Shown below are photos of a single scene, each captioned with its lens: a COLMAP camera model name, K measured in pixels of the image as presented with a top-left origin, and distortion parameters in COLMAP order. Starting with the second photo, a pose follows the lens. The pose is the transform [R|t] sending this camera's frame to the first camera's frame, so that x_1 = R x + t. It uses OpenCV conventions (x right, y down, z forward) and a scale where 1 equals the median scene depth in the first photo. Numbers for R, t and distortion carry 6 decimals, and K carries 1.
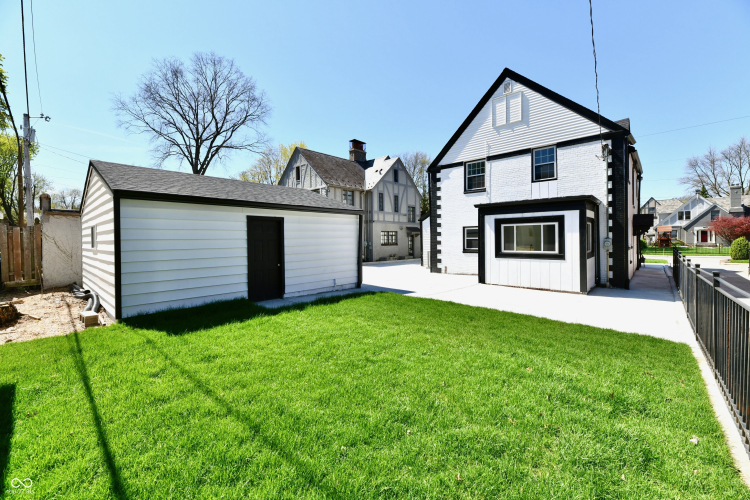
lens RADIAL K [[307.8, 0, 392.0], [0, 307.8, 237.5], [0, 0, 1]] dist [0.003939, -0.001658]
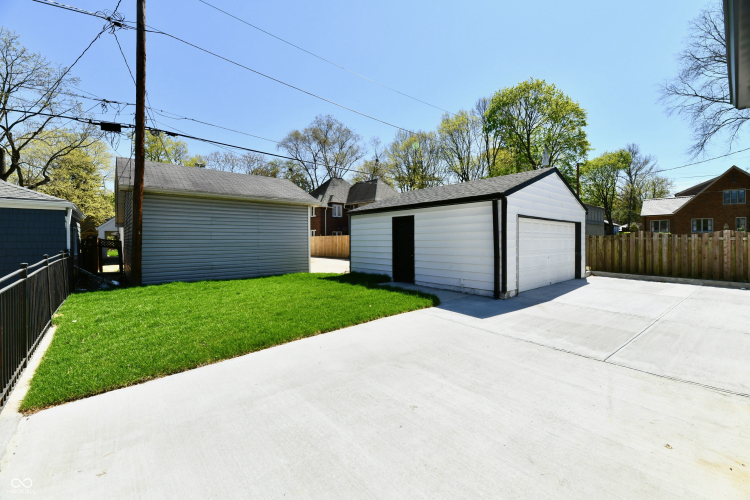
lens RADIAL K [[307.8, 0, 380.3], [0, 307.8, 243.9], [0, 0, 1]] dist [0.003939, -0.001658]
pose [[-0.125387, 0.028441, -0.991700, 0.813646], [0.013731, 0.999543, 0.026930, 0.009636], [0.992013, -0.010241, -0.125721, 1.011551]]
